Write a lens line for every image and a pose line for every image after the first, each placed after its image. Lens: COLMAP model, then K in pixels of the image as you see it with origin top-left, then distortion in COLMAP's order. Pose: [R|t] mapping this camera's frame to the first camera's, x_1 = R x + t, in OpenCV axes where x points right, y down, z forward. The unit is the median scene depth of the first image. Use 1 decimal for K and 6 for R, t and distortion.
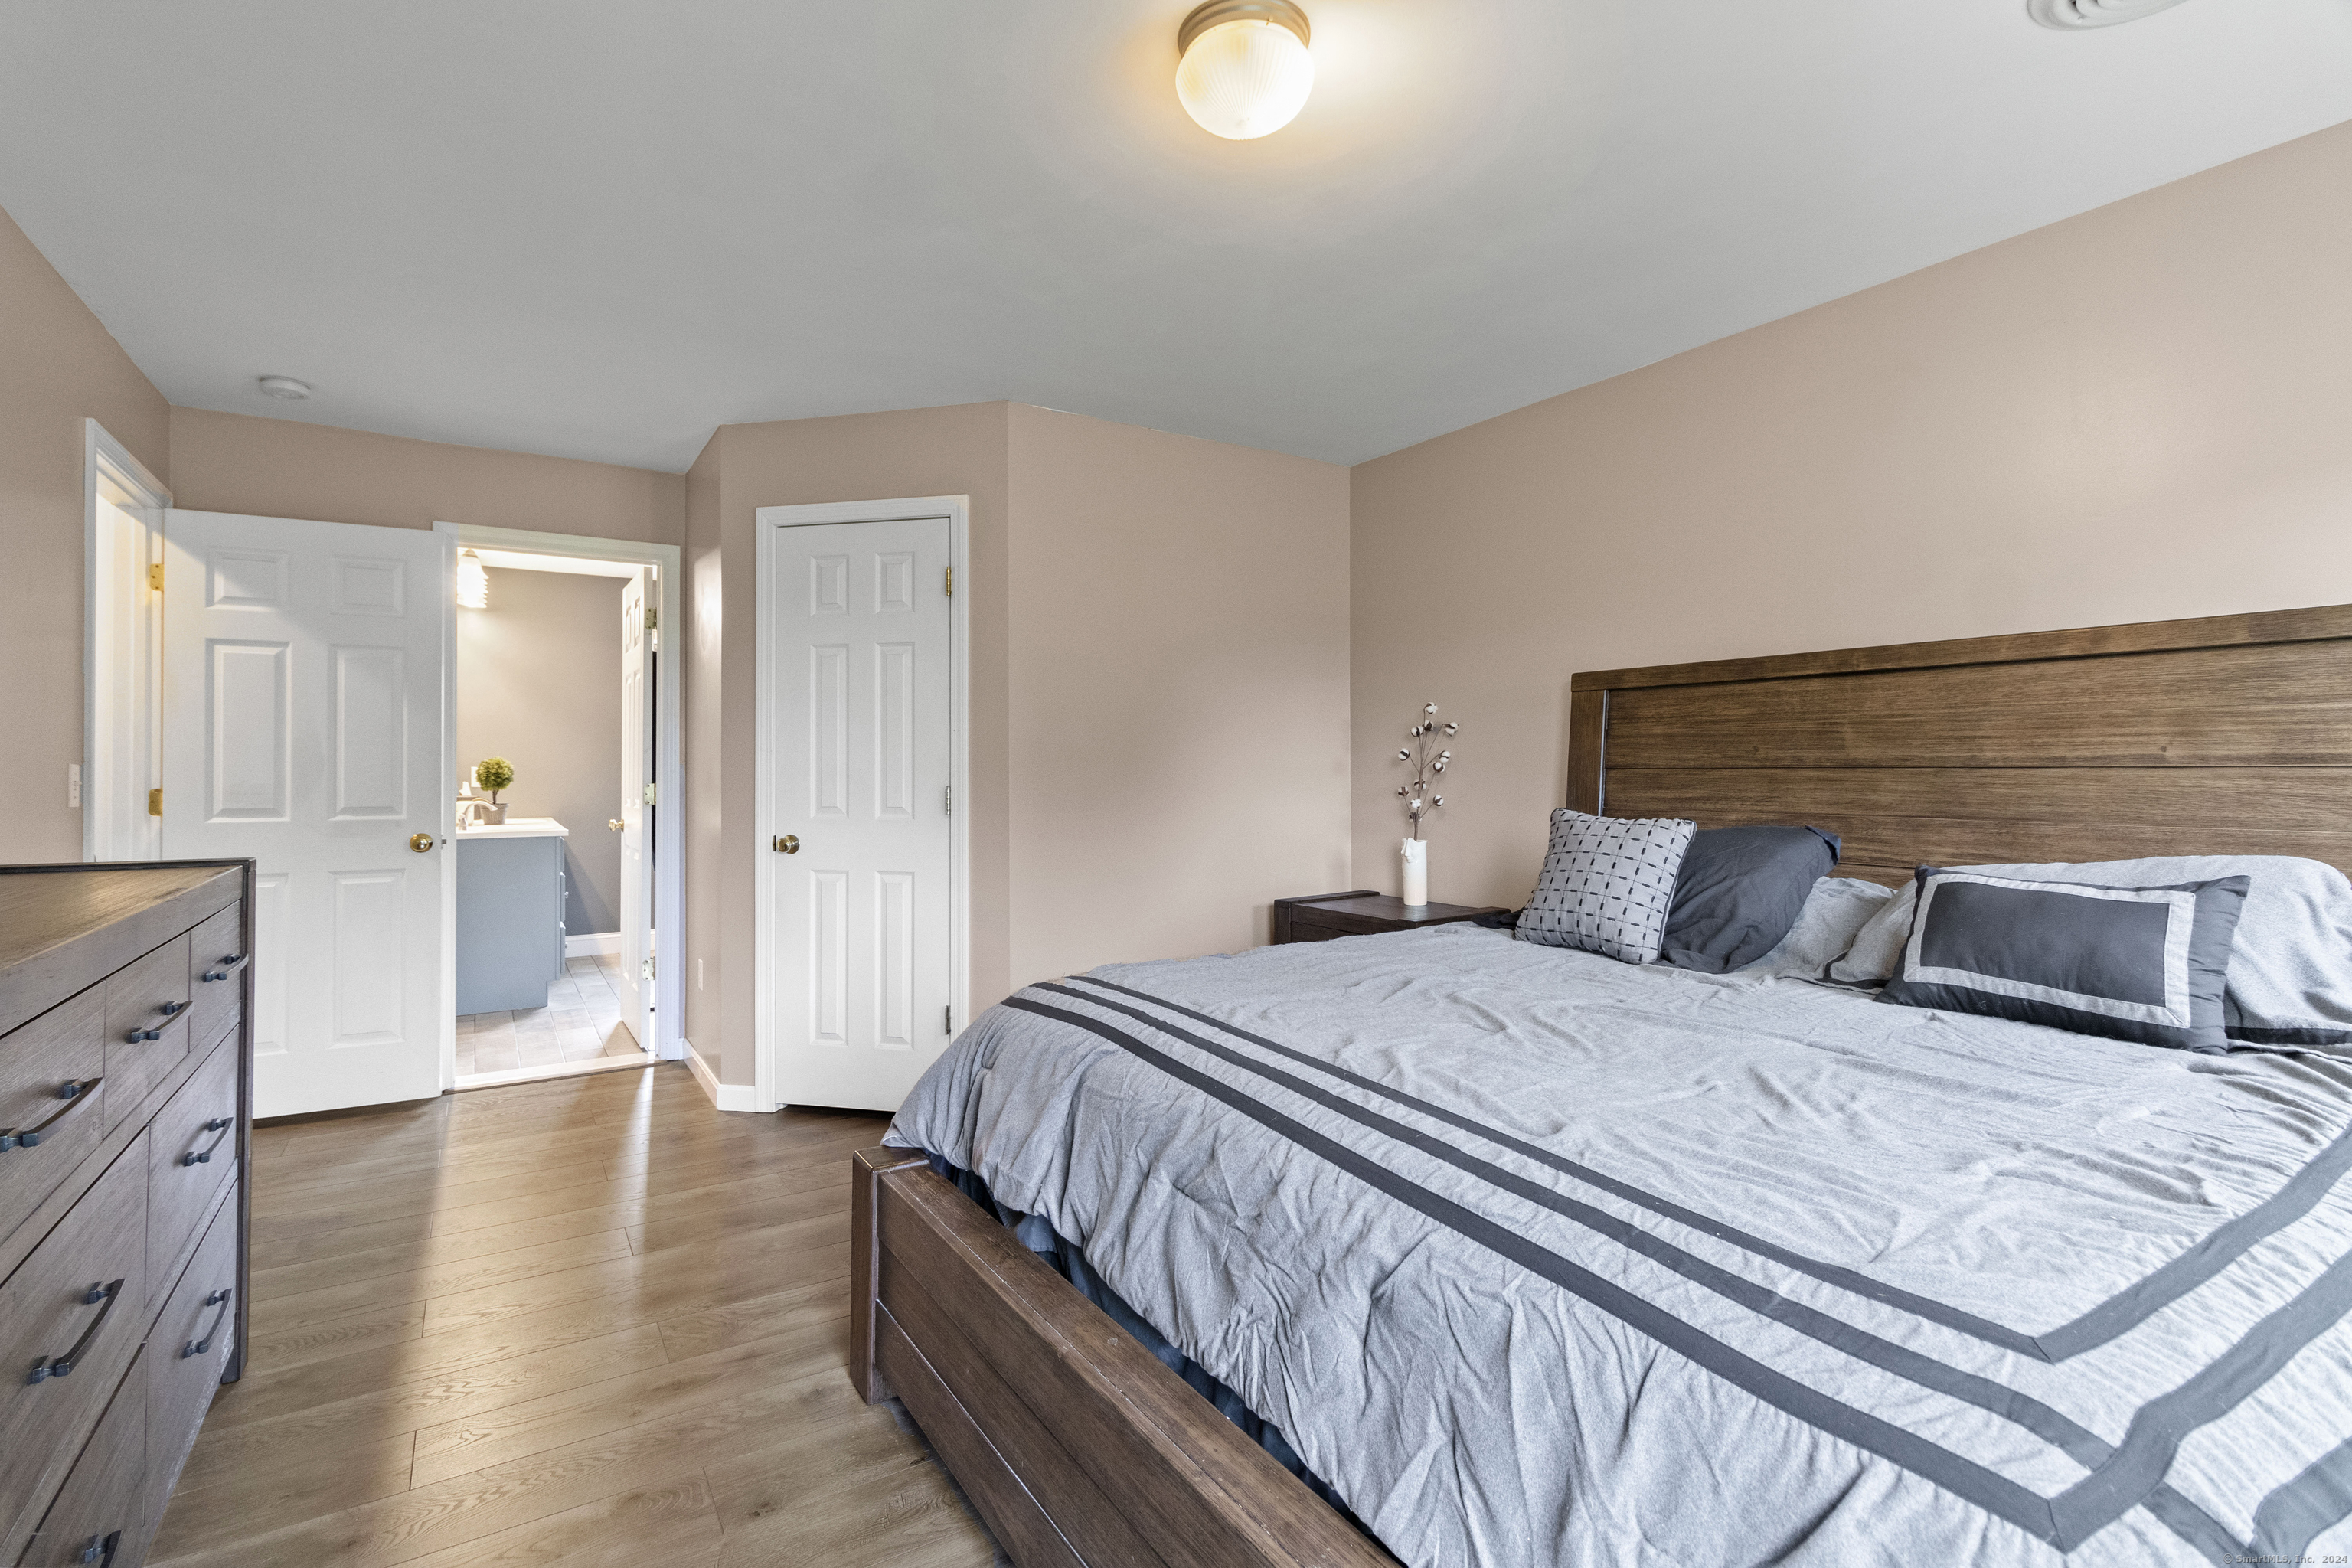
lens RADIAL K [[1082.7, 0, 1167.1], [0, 1082.7, 776.8], [0, 0, 1]] dist [0.005246, 0.001244]
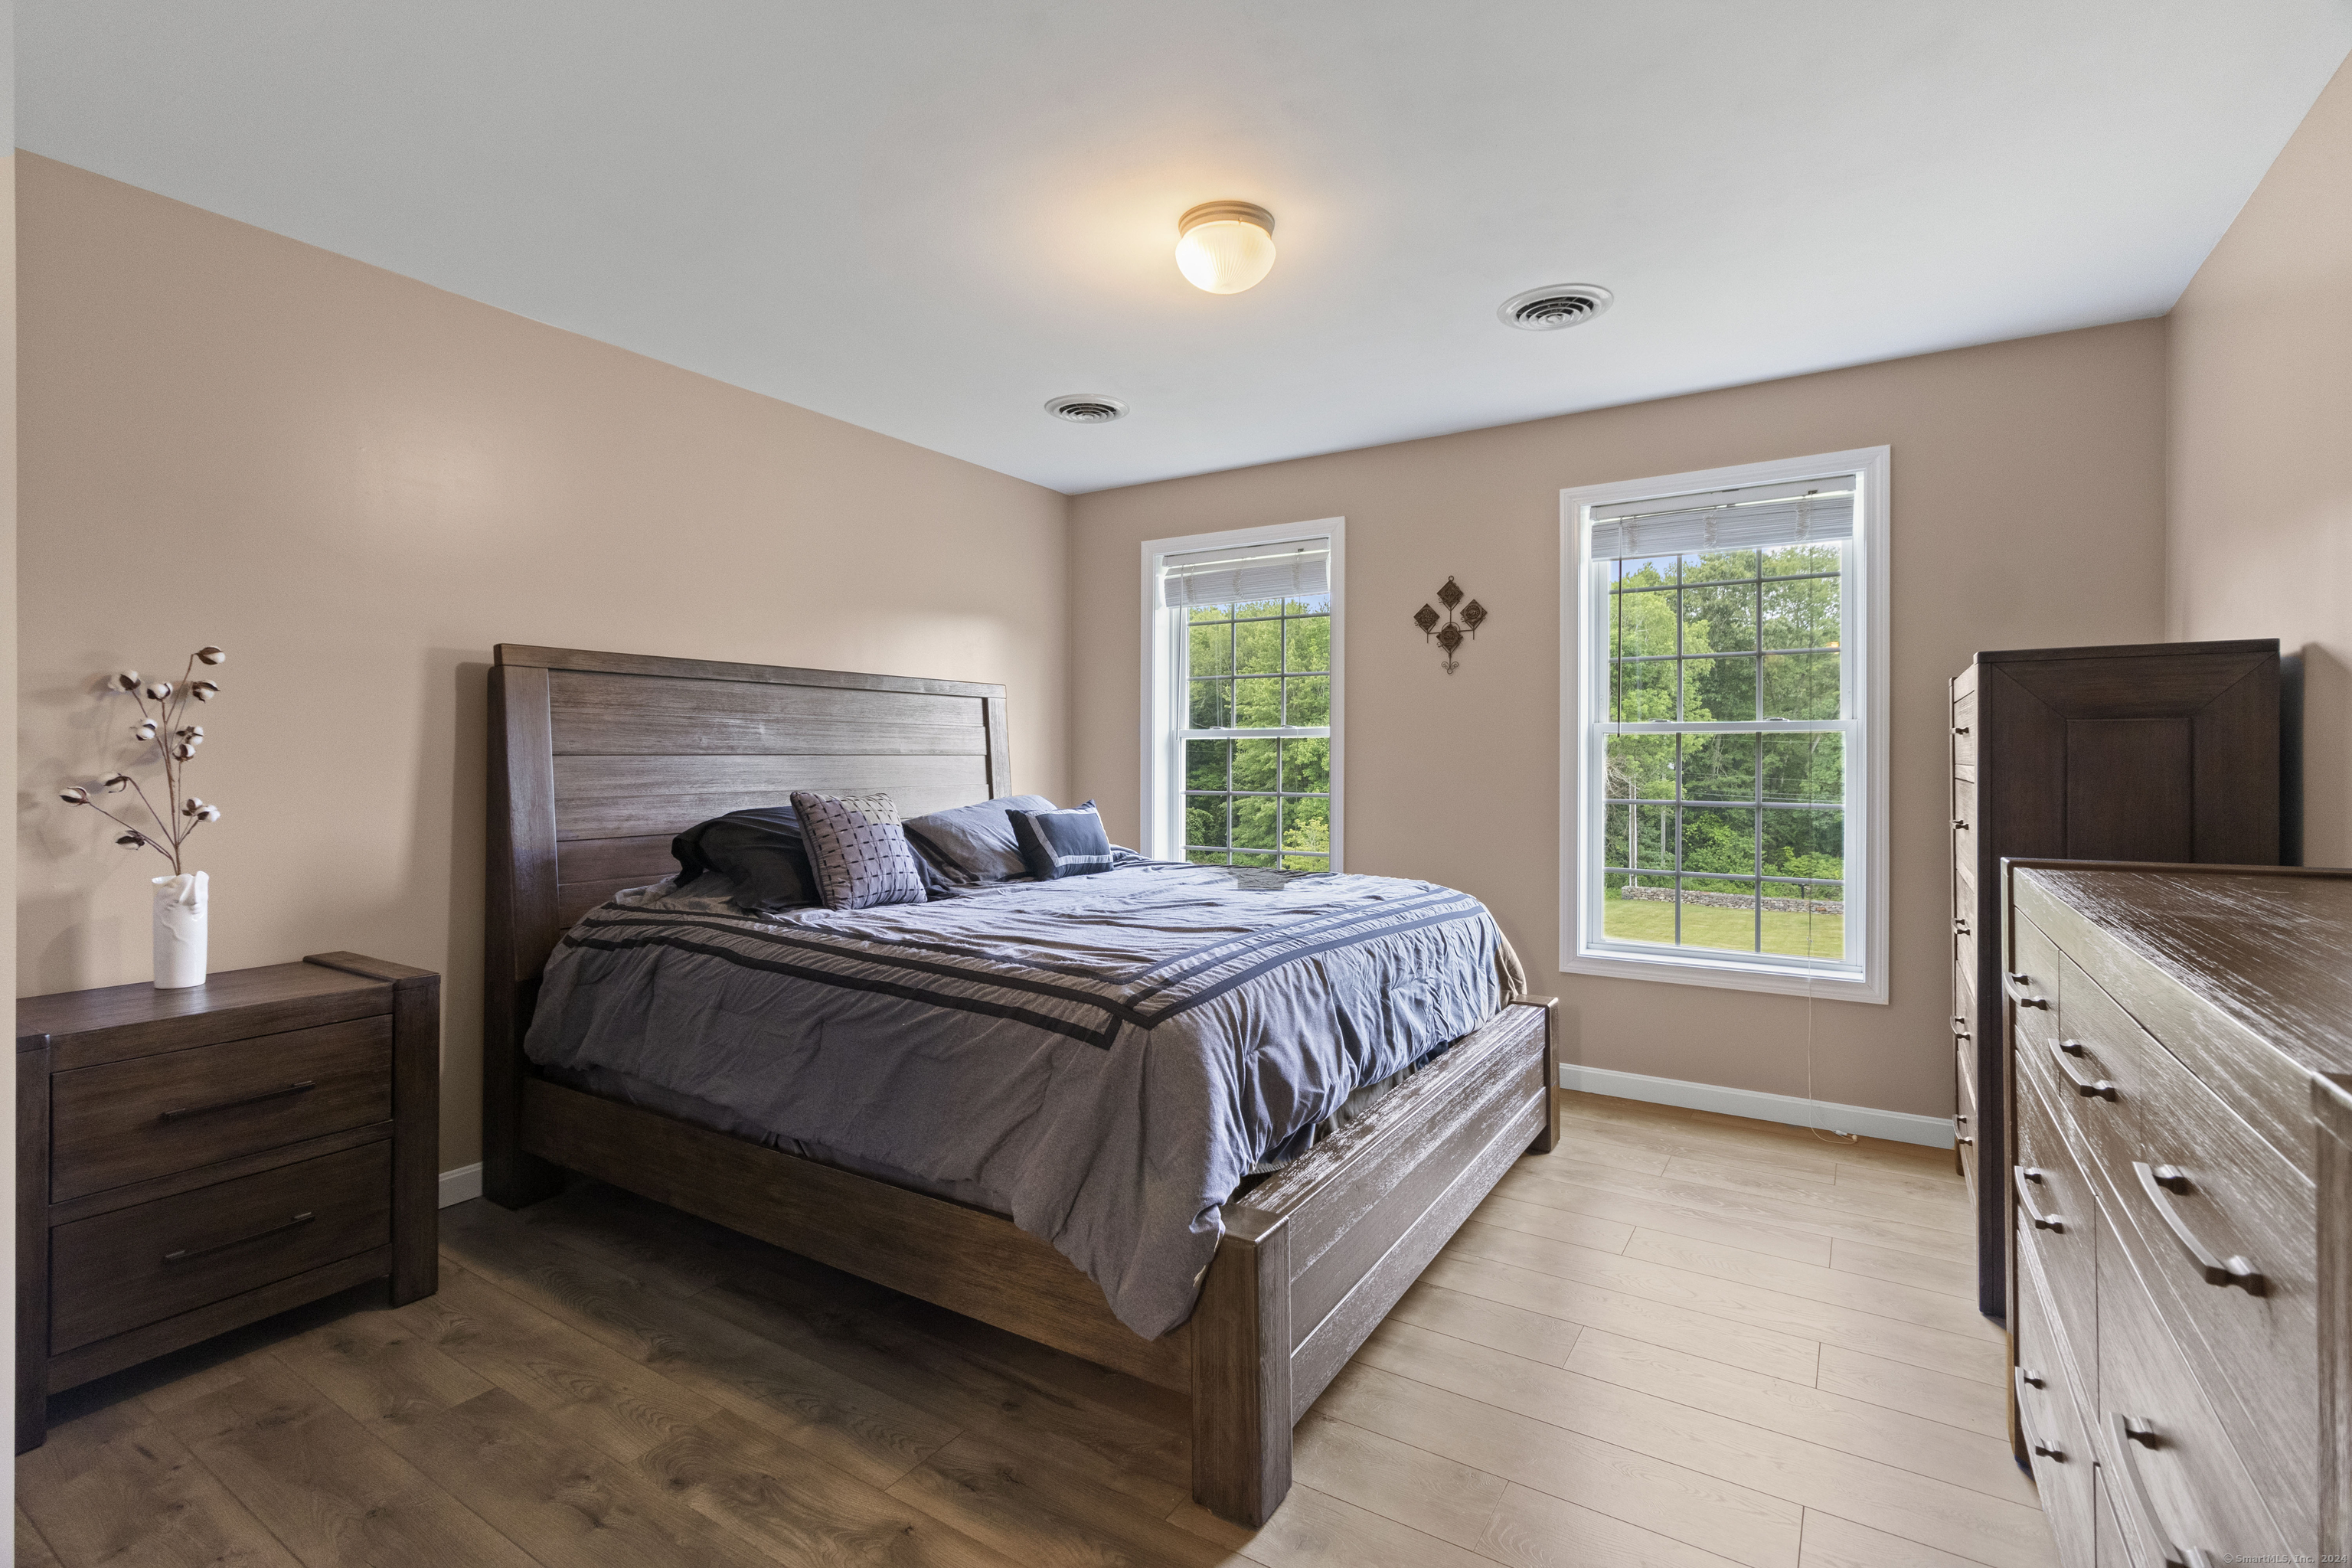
lens RADIAL K [[1082.7, 0, 1171.2], [0, 1082.7, 765.0], [0, 0, 1]] dist [0.005246, 0.001244]
pose [[-0.420490, -0.003673, 0.907290, -0.683361], [0.007480, 0.999944, 0.007515, -0.002432], [-0.907266, 0.009947, -0.420439, 0.967594]]
